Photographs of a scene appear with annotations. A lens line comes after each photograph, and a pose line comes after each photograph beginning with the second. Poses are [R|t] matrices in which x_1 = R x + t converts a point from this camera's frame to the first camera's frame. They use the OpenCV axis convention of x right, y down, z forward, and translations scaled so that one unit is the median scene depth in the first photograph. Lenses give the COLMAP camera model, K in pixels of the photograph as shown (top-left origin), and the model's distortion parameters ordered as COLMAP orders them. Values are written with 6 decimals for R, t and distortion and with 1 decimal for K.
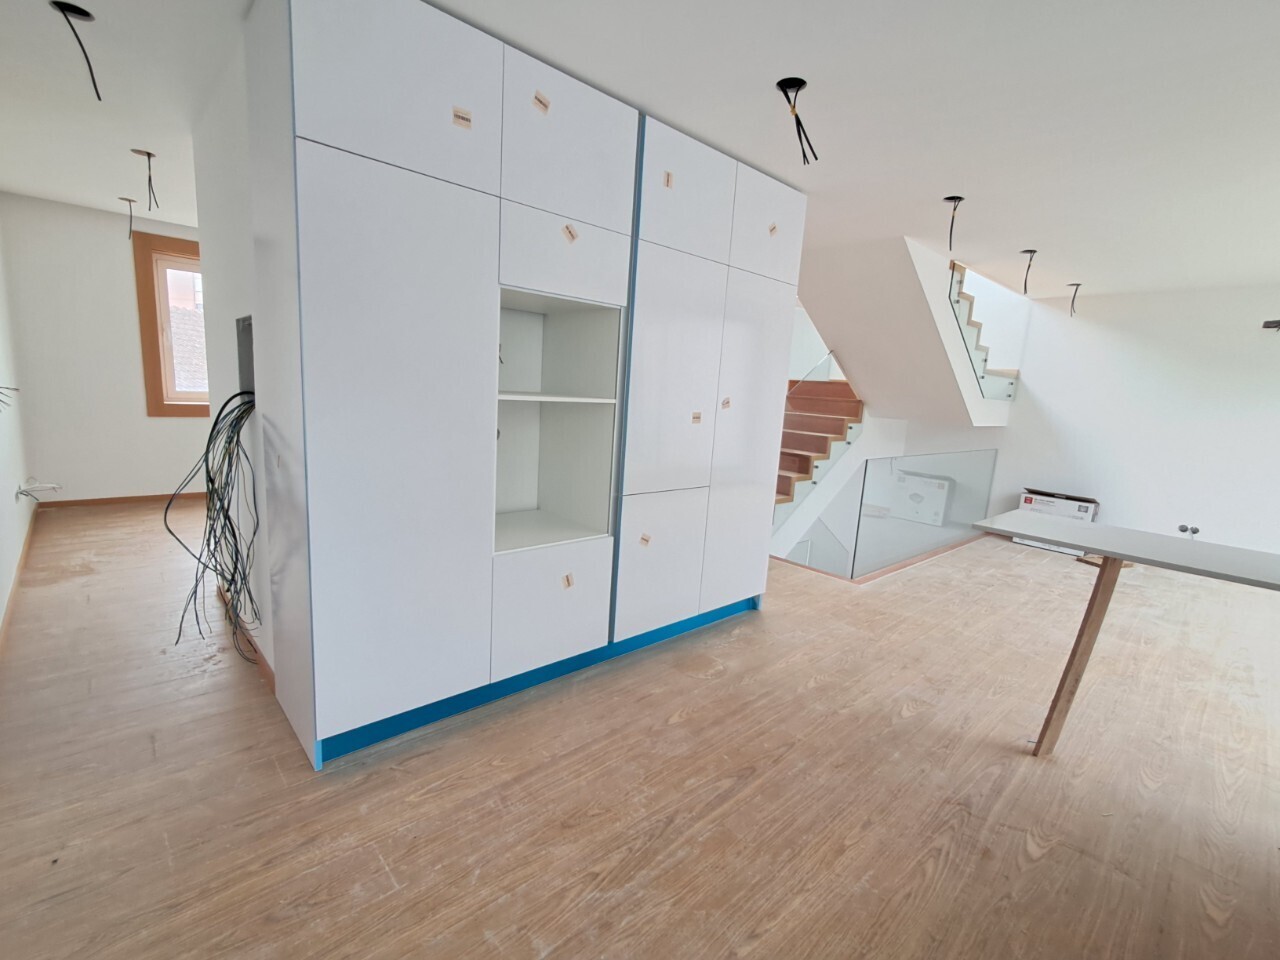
lens RADIAL K [[576.4, 0, 641.4], [0, 576.4, 485.4], [0, 0, 1]] dist [-0.000828, 0.004022]
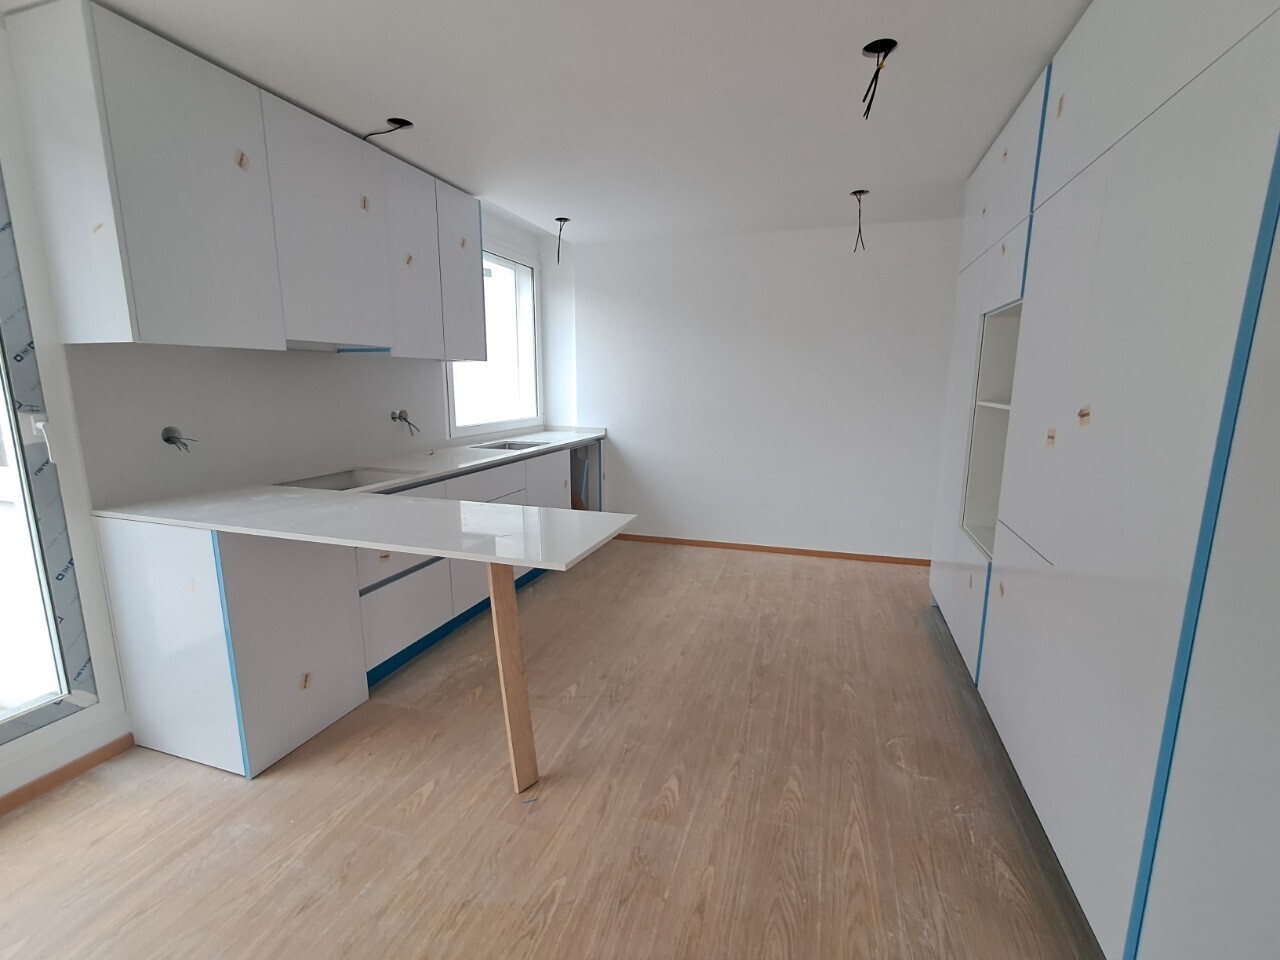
lens RADIAL K [[576.4, 0, 641.2], [0, 576.4, 483.5], [0, 0, 1]] dist [-0.000828, 0.004022]
pose [[-0.870858, 0.023973, -0.490950, 0.813733], [-0.138132, 0.946624, 0.291244, -0.198969], [0.471727, 0.321448, -0.821063, 1.392775]]
